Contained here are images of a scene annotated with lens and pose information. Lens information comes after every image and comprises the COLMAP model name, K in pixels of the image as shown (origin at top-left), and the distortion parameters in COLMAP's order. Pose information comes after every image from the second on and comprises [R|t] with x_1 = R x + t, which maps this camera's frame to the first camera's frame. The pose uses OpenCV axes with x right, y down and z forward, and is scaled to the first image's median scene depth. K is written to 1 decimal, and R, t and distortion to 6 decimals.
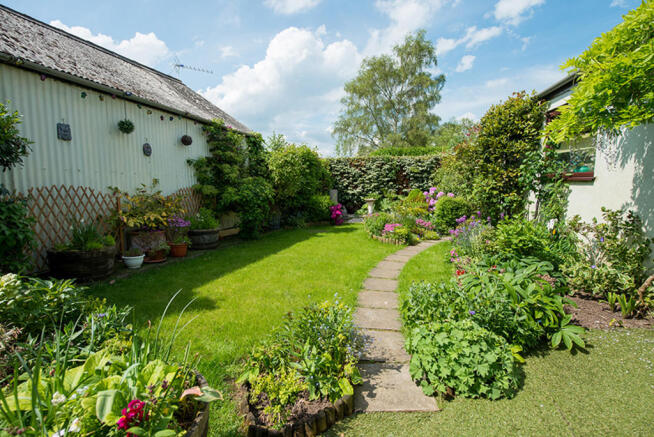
lens RADIAL K [[312.7, 0, 322.8], [0, 312.7, 221.3], [0, 0, 1]] dist [-0.022051, -0.000425]
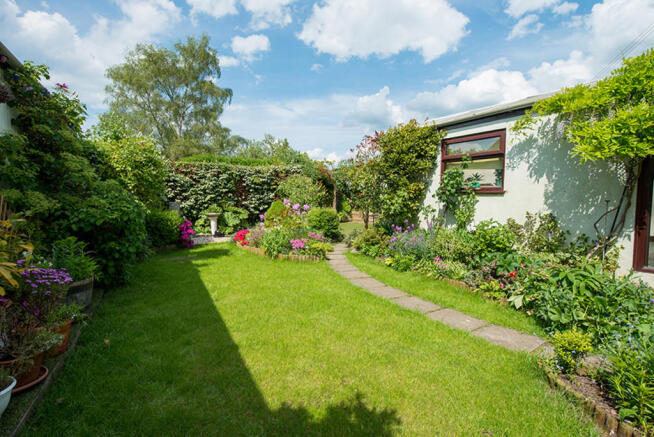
lens RADIAL K [[312.7, 0, 332.6], [0, 312.7, 214.9], [0, 0, 1]] dist [-0.022051, -0.000425]
pose [[0.694749, -0.028827, 0.718674, -0.311093], [0.075750, 0.996572, -0.033254, -0.020974], [-0.715252, 0.077543, 0.694551, 0.268456]]
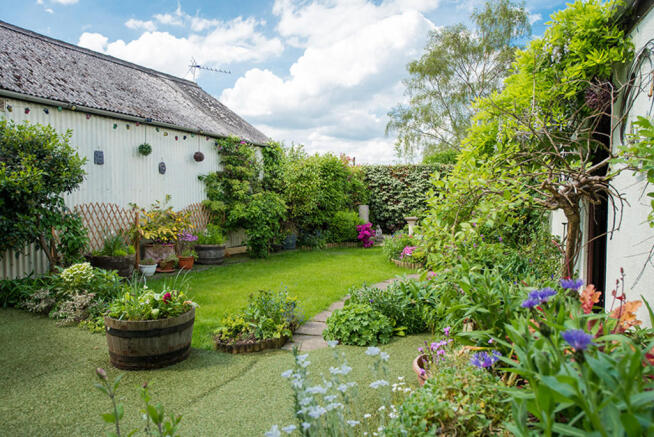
lens RADIAL K [[460.4, 0, 330.1], [0, 460.4, 218.3], [0, 0, 1]] dist [-0.019927, -0.001977]
pose [[0.990619, 0.023967, -0.134537, 0.142543], [-0.031743, 0.997929, -0.055954, 0.007431], [0.132918, 0.059699, 0.989327, -0.304599]]
